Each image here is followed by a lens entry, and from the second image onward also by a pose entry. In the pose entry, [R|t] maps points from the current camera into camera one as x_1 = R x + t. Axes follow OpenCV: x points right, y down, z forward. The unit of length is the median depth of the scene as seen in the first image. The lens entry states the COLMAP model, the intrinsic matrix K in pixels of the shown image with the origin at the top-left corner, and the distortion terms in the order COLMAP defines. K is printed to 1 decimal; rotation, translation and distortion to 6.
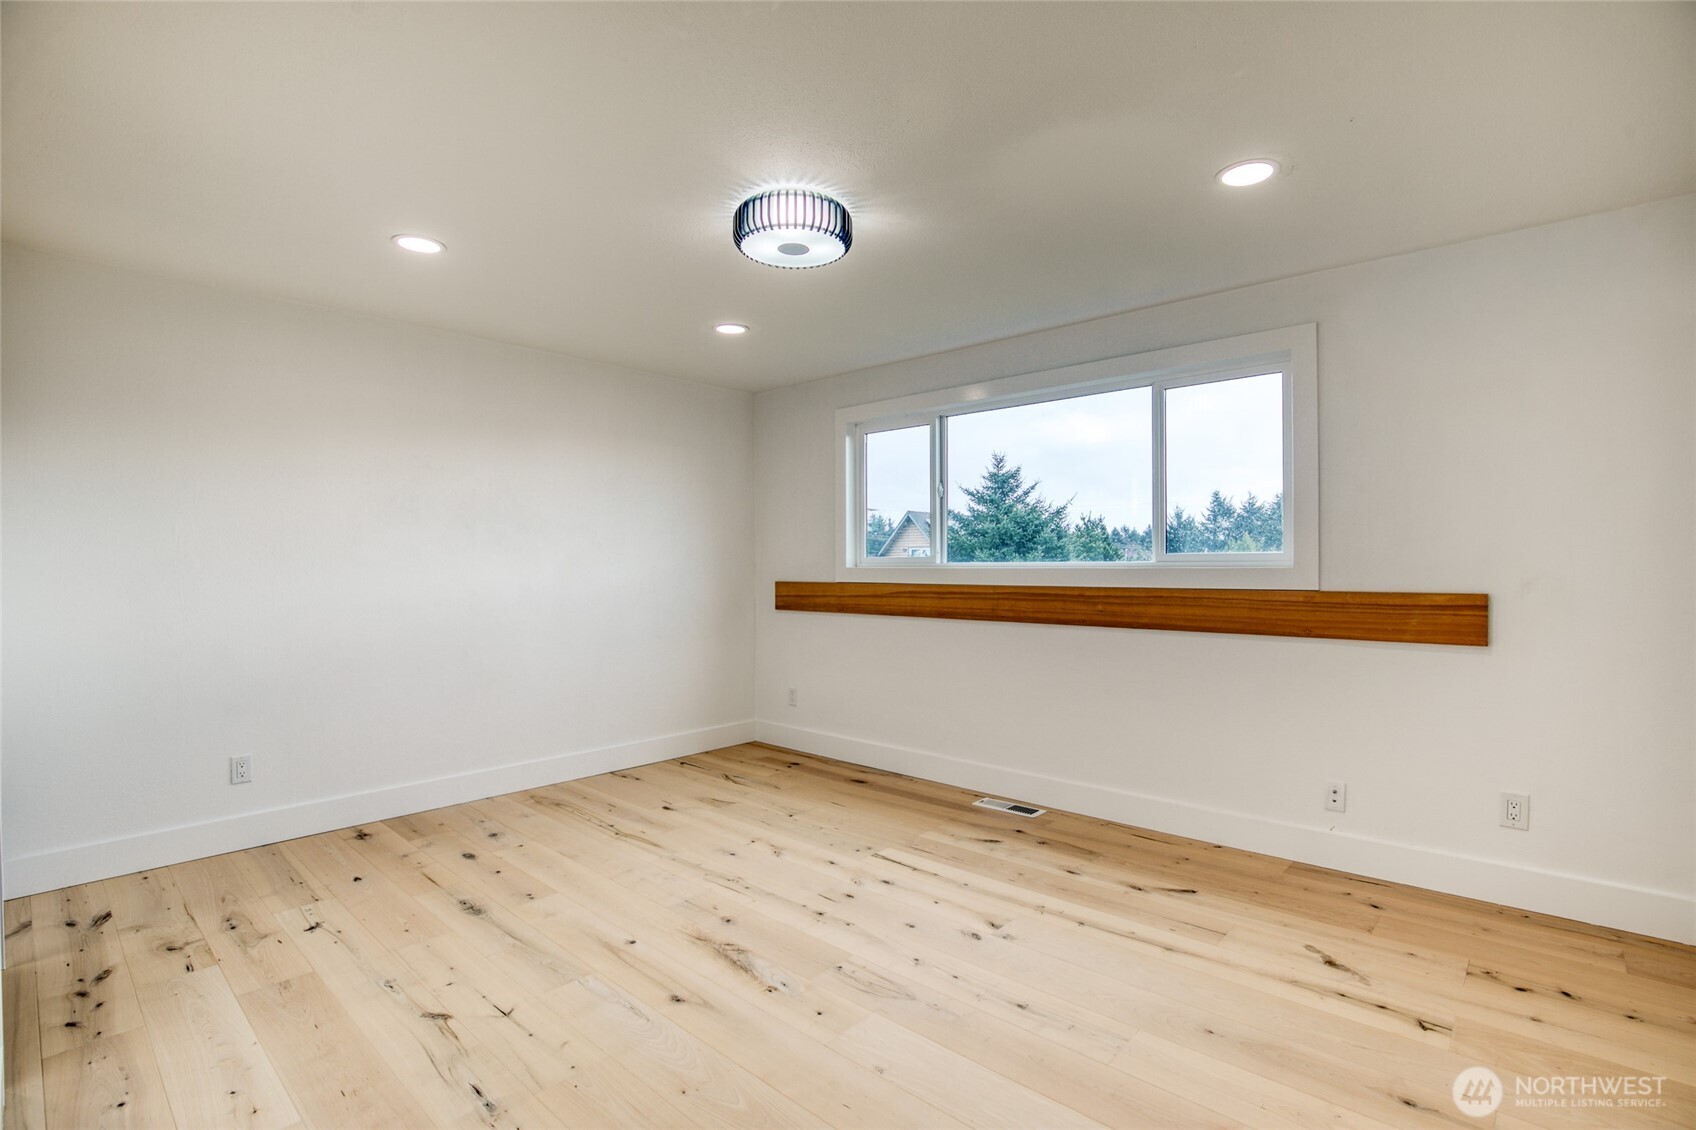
lens RADIAL K [[786.1, 0, 849.2], [0, 786.1, 557.7], [0, 0, 1]] dist [-0.027667, 0.001462]
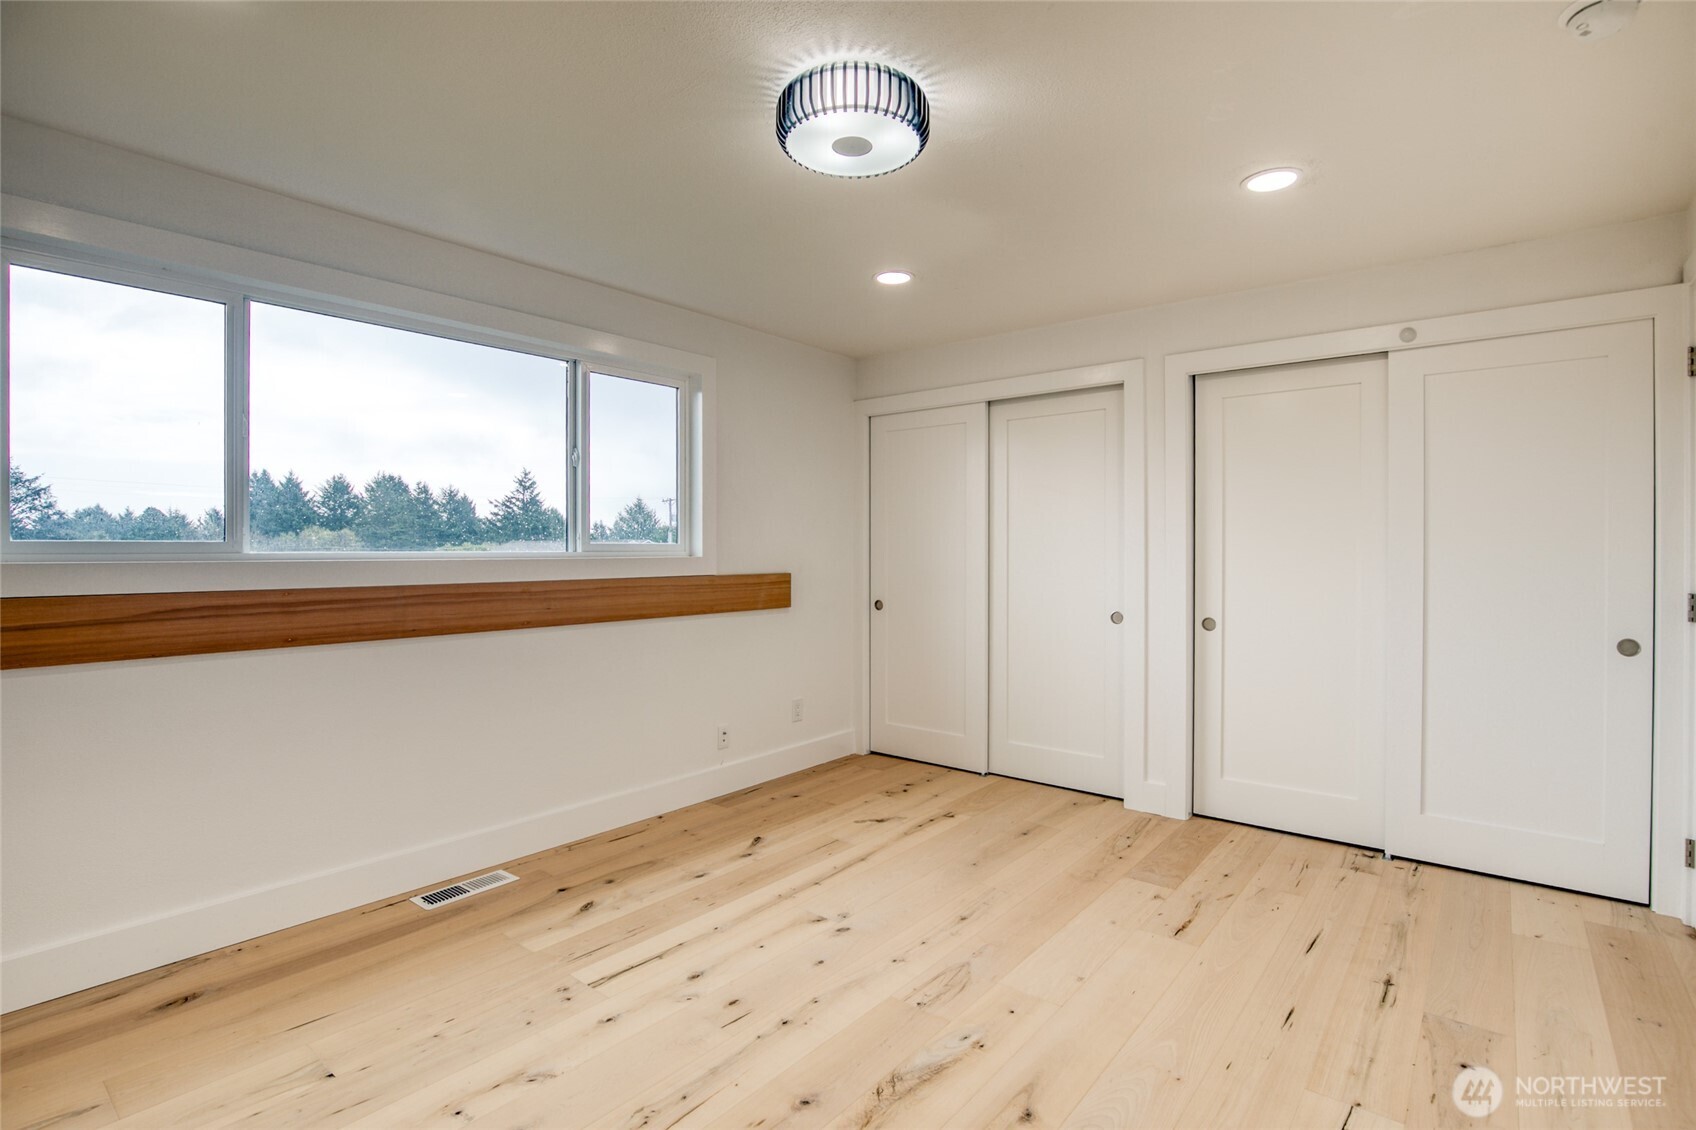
lens RADIAL K [[822.5, 0, 852.1], [0, 822.5, 551.7], [0, 0, 1]] dist [-0.025182, 0.001292]
pose [[-0.055656, 0.000192, 0.998450, -0.684792], [-0.004808, 0.999988, -0.000460, 0.005109], [-0.998438, -0.004826, -0.055655, 0.822155]]
